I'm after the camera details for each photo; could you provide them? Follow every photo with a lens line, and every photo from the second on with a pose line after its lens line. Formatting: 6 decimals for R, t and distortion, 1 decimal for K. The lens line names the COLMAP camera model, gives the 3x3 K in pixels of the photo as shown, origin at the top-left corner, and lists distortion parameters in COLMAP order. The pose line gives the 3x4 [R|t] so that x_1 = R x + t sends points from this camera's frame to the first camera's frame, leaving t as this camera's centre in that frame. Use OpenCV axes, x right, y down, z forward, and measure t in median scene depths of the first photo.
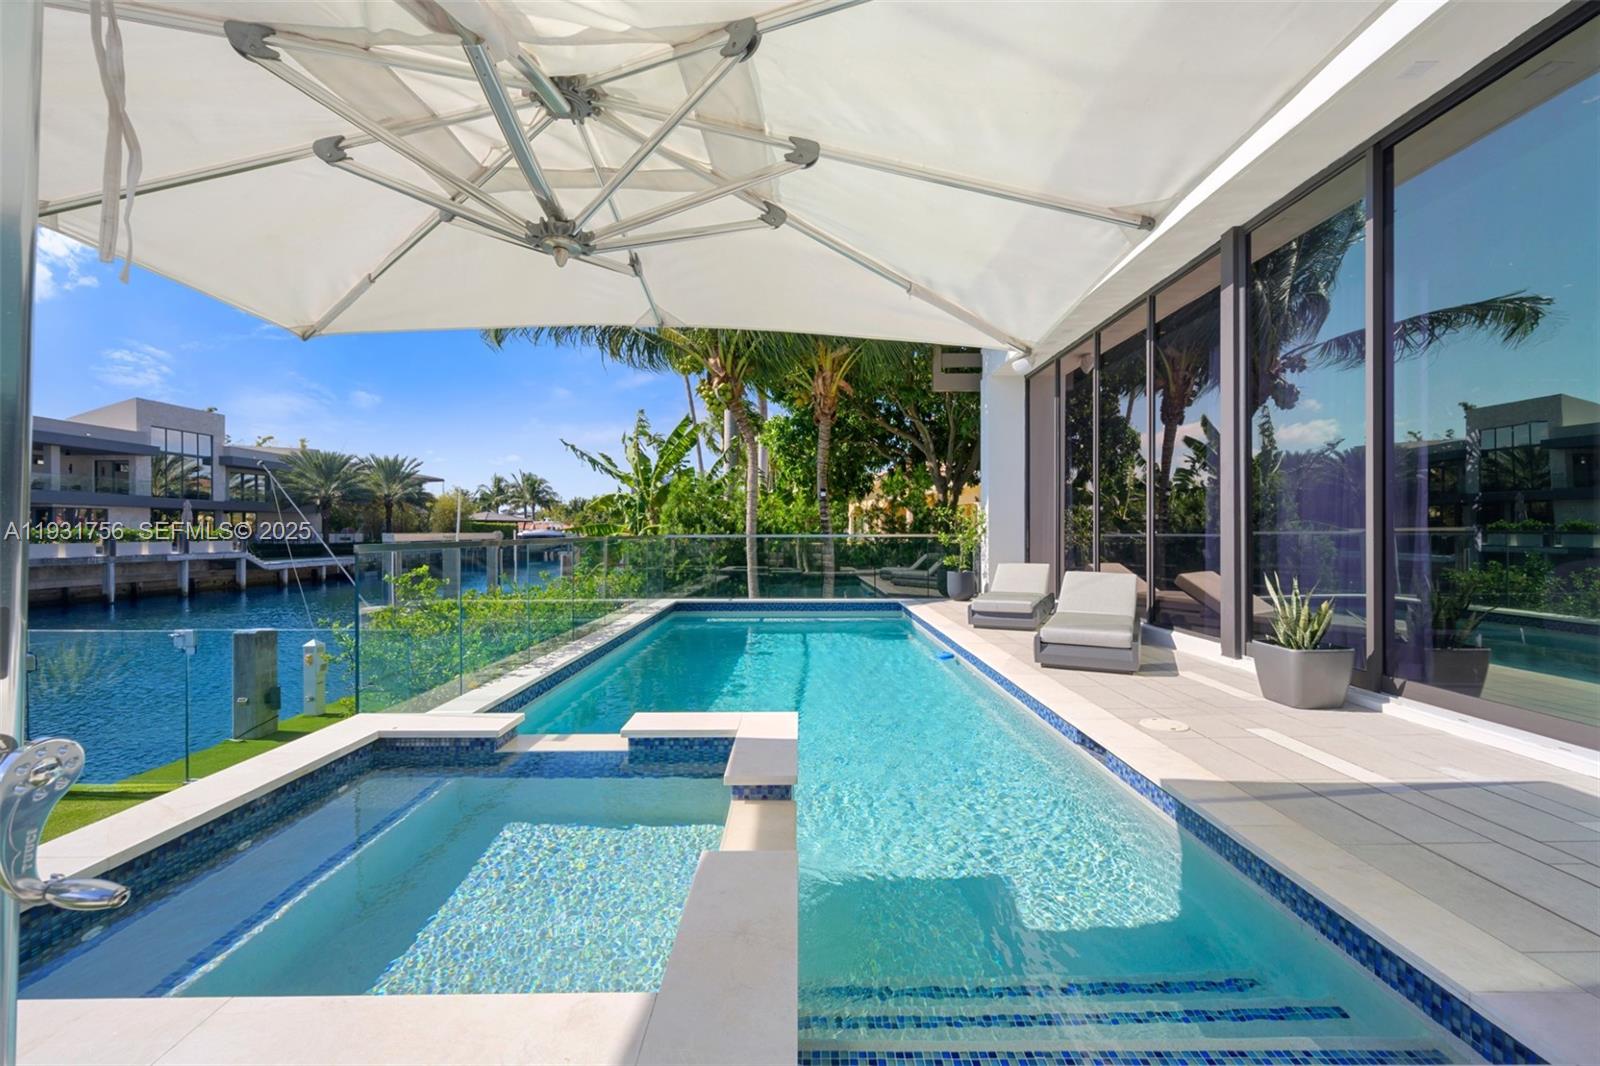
lens RADIAL K [[635.9, 0, 800.0], [0, 635.9, 533.0], [0, 0, 1]] dist [0.000704, 0.000057]
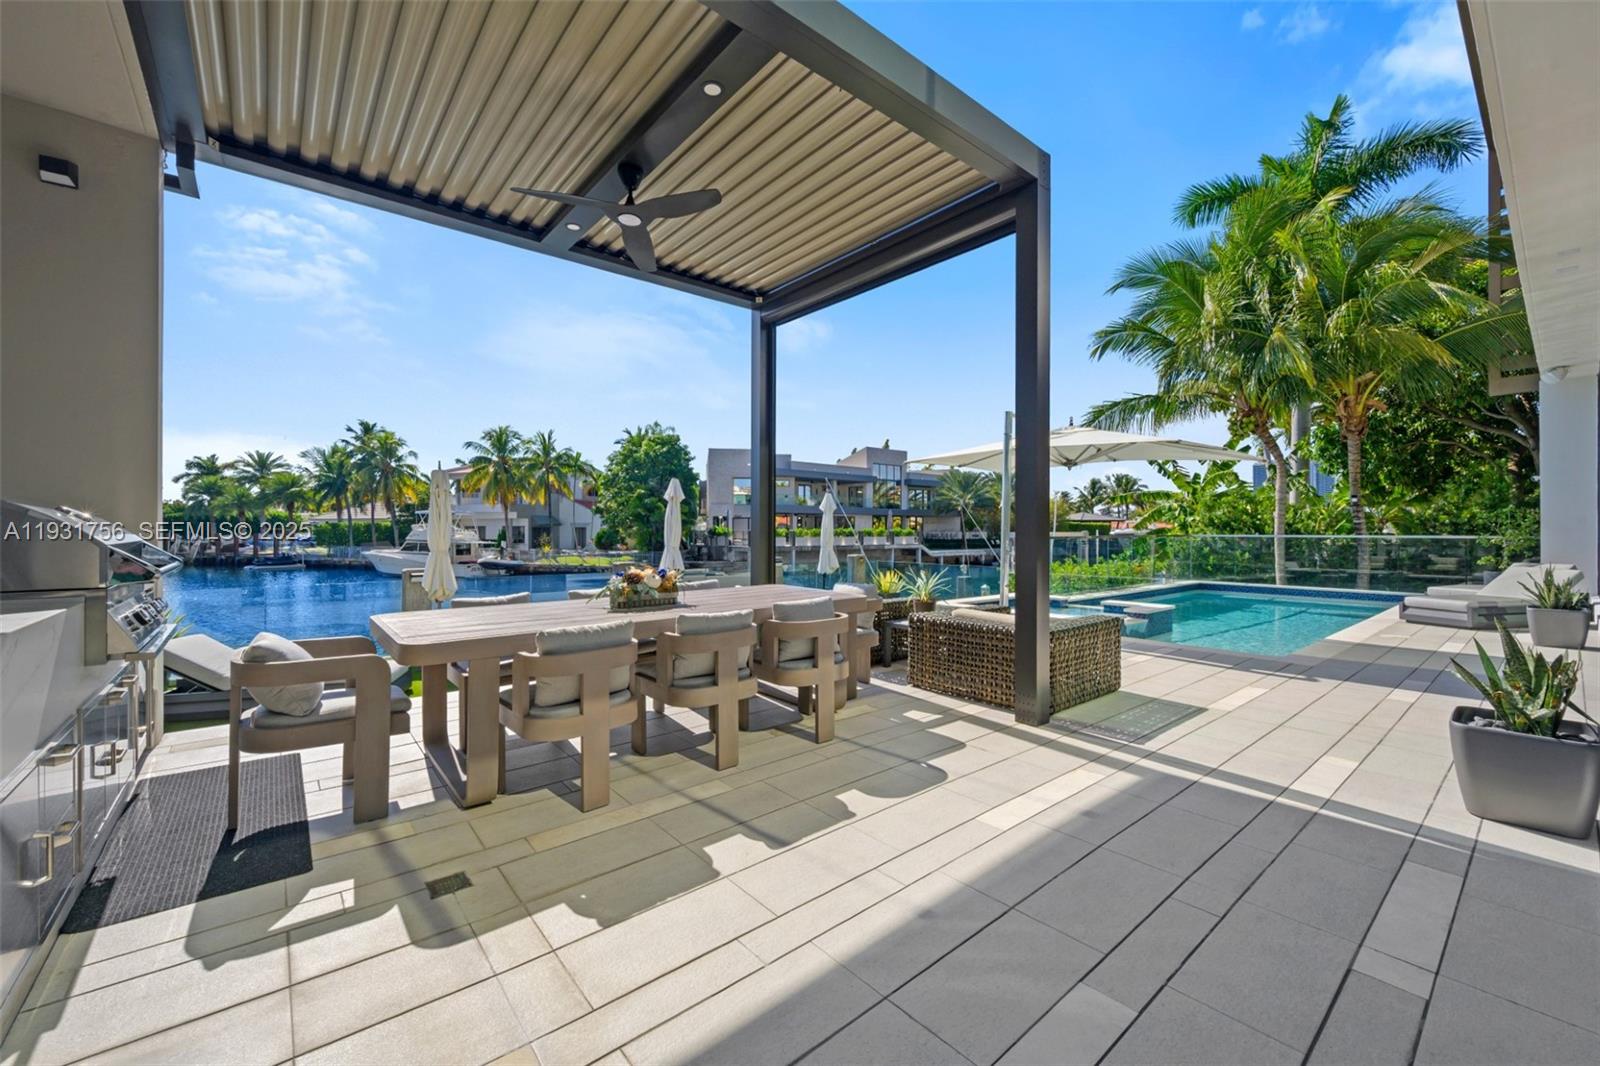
lens RADIAL K [[635.9, 0, 800.0], [0, 635.9, 533.0], [0, 0, 1]] dist [0.000704, 0.000057]
pose [[0.636852, 0.004653, -0.770972, 0.088645], [-0.002705, 0.999989, 0.003801, -0.001046], [0.770981, -0.000335, 0.636858, -0.154104]]
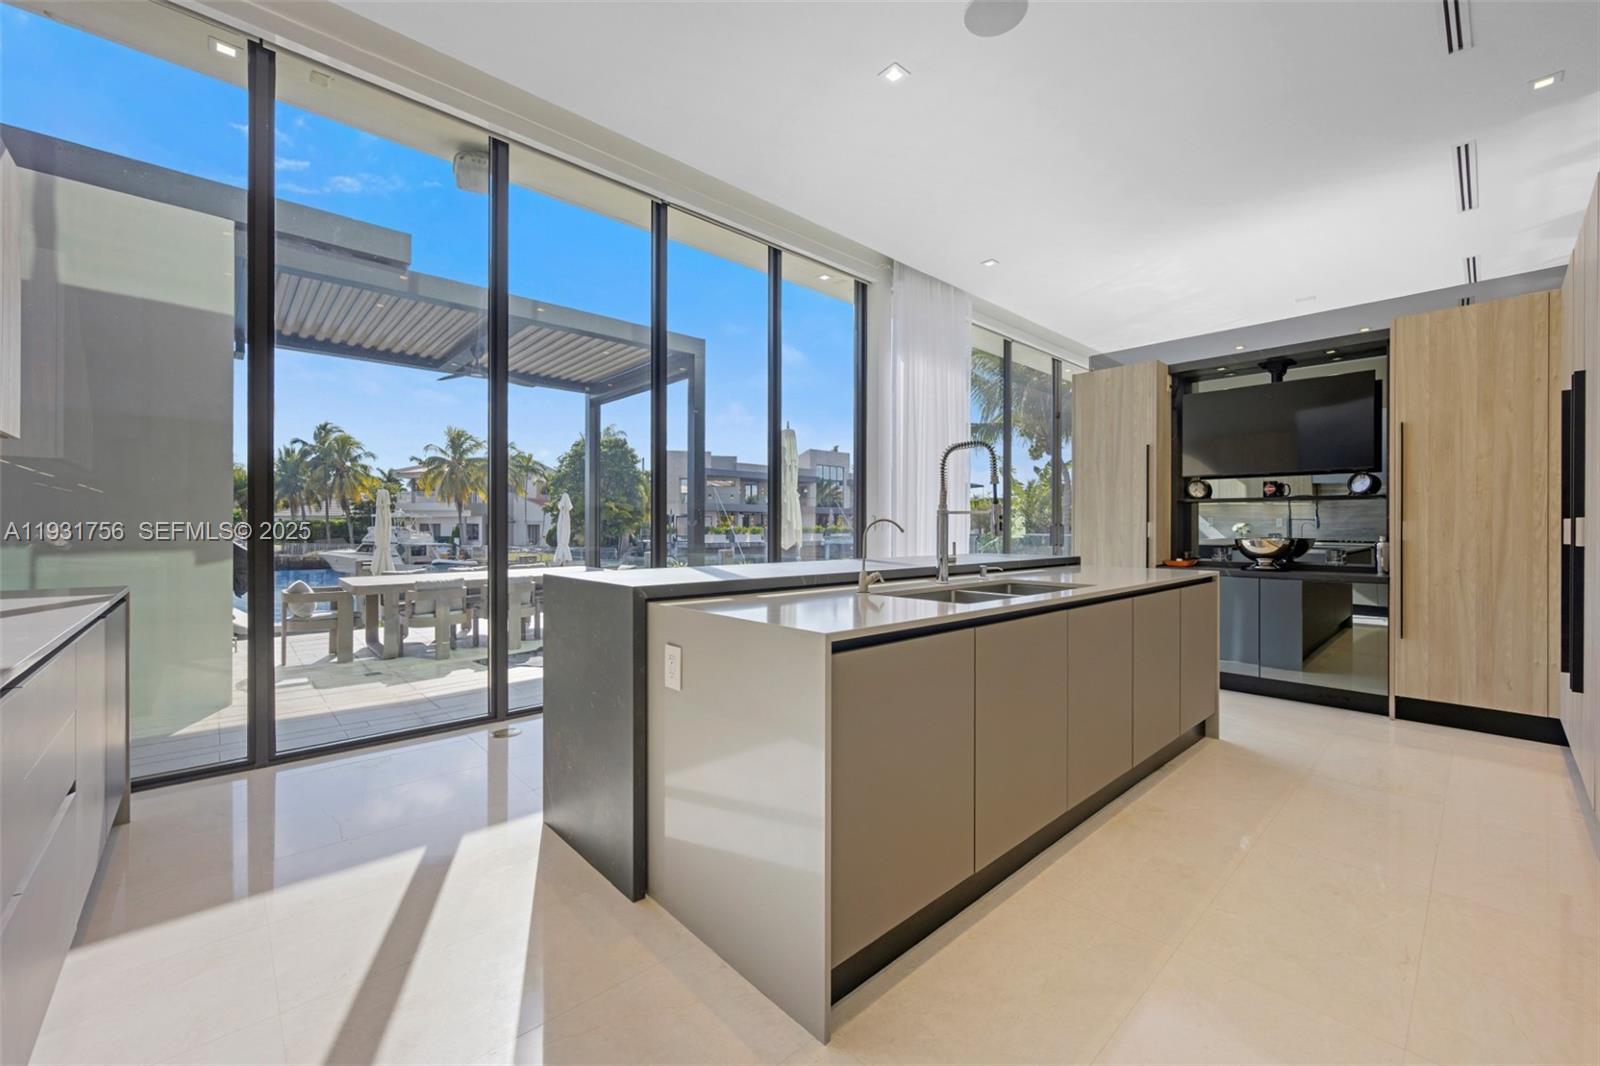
lens RADIAL K [[636.9, 0, 812.3], [0, 636.9, 528.0], [0, 0, 1]] dist [-0.000556, -0.000114]
pose [[0.683411, 0.003166, -0.730027, 0.217126], [-0.002809, 0.999995, 0.001707, -0.003559], [0.730029, 0.000884, 0.683416, -0.171122]]
